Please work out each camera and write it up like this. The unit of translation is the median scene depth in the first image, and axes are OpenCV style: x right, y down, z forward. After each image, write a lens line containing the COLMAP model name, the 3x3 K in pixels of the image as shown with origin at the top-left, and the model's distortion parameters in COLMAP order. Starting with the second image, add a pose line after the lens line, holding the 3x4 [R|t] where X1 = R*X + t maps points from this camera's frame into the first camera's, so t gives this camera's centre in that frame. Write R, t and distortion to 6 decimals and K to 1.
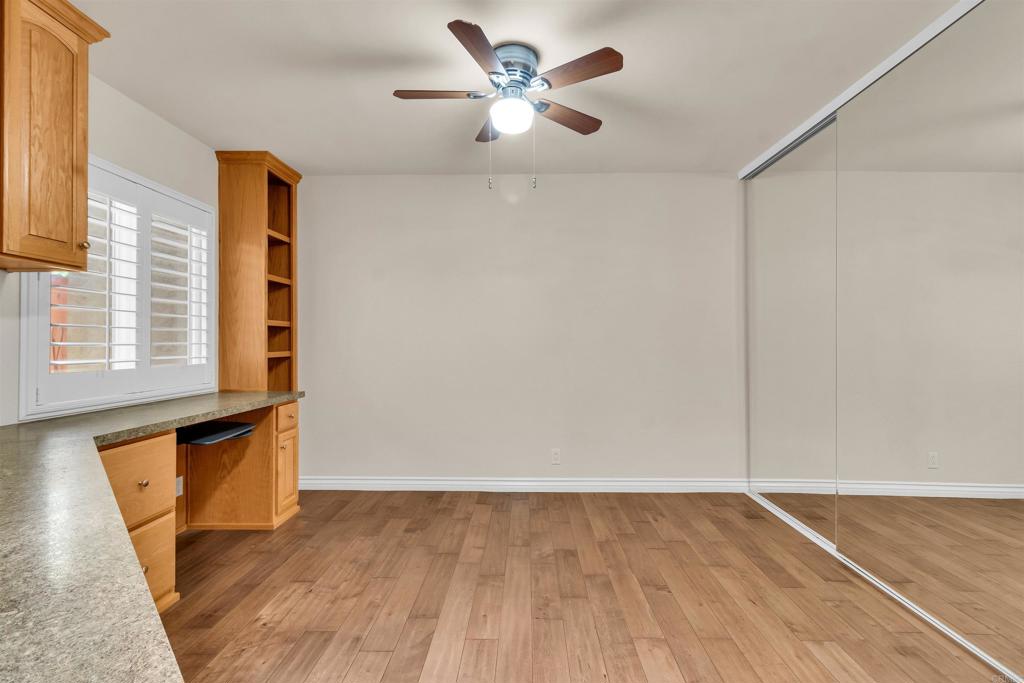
lens RADIAL K [[473.0, 0, 514.1], [0, 473.0, 338.0], [0, 0, 1]] dist [0.003026, 0.000644]
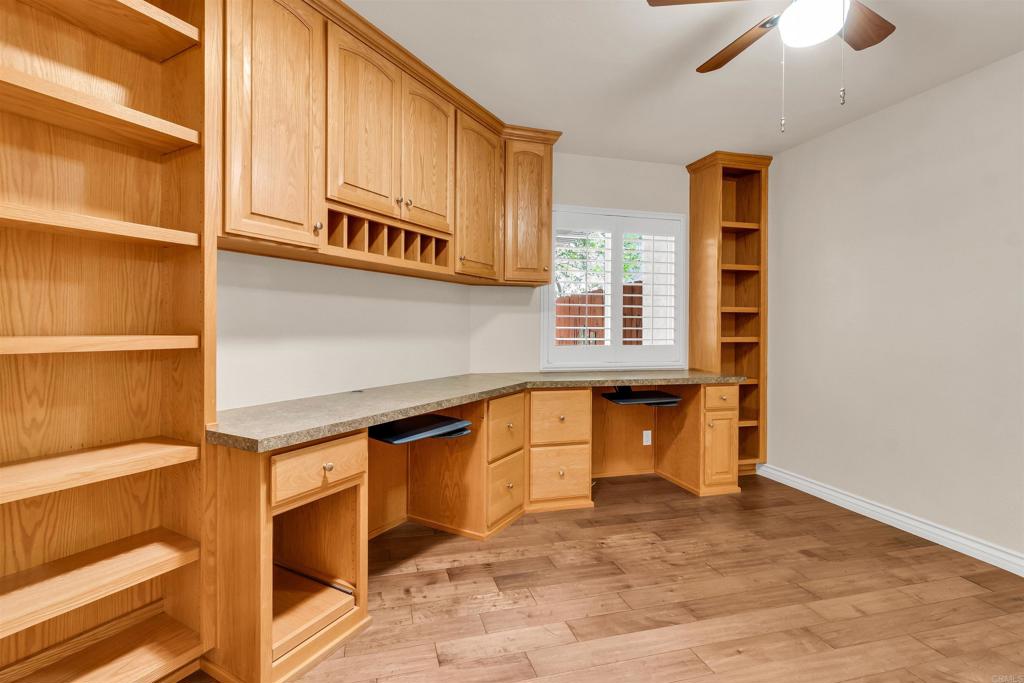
lens RADIAL K [[479.7, 0, 508.2], [0, 479.7, 330.9], [0, 0, 1]] dist [0.000227, 0.000142]
pose [[0.279799, 0.008586, -0.960020, 0.440449], [0.002361, 0.999951, 0.009631, 0.005458], [0.960056, -0.004961, 0.279765, 0.256866]]
